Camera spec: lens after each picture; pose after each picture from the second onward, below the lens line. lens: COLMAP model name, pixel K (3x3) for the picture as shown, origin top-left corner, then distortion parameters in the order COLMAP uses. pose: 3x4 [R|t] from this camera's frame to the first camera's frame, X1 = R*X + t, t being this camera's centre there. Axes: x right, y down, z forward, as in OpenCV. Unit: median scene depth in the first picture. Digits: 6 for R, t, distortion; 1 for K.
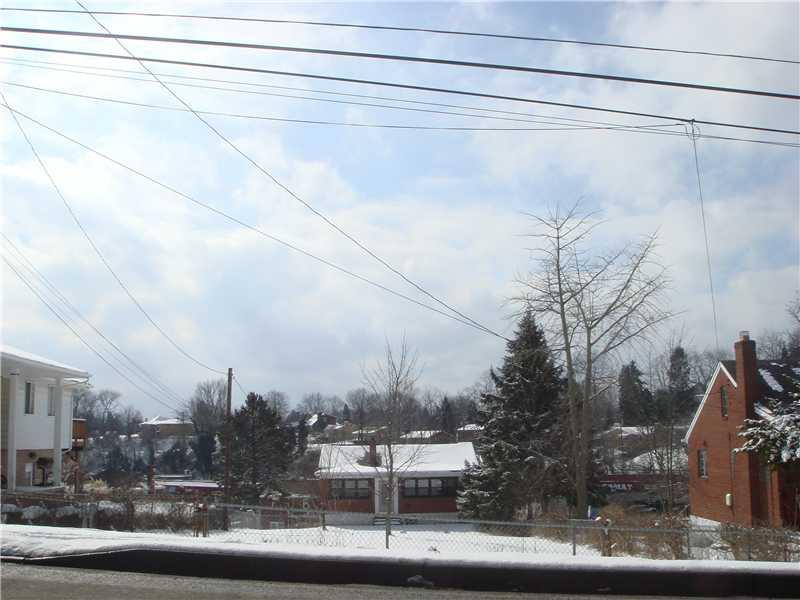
lens RADIAL K [[919.6, 0, 400.0], [0, 919.6, 300.0], [0, 0, 1]] dist [-0.214036, 0.290479]
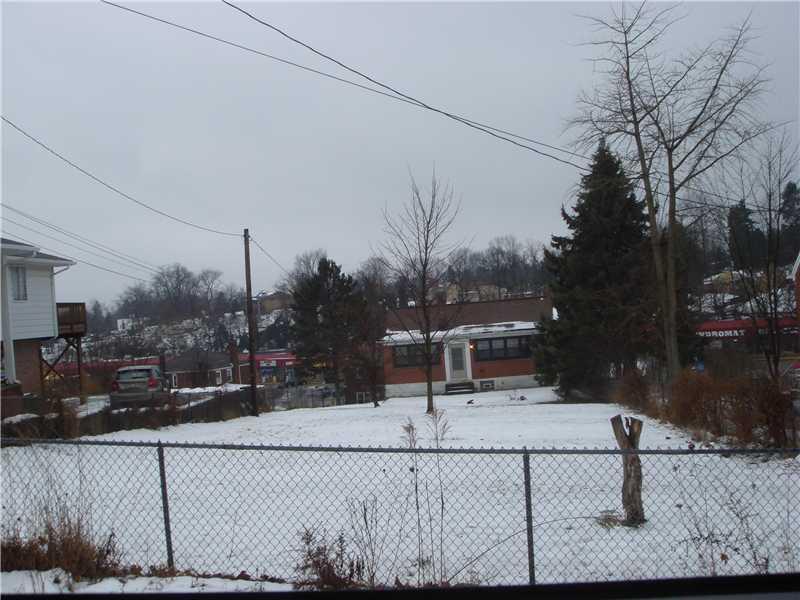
lens RADIAL K [[919.6, 0, 400.0], [0, 919.6, 300.0], [0, 0, 1]] dist [-0.214036, 0.290479]
pose [[0.990290, -0.065684, -0.122522, 0.053914], [0.083297, 0.985966, 0.144682, 0.025777], [0.111299, -0.153483, 0.981863, 0.143653]]
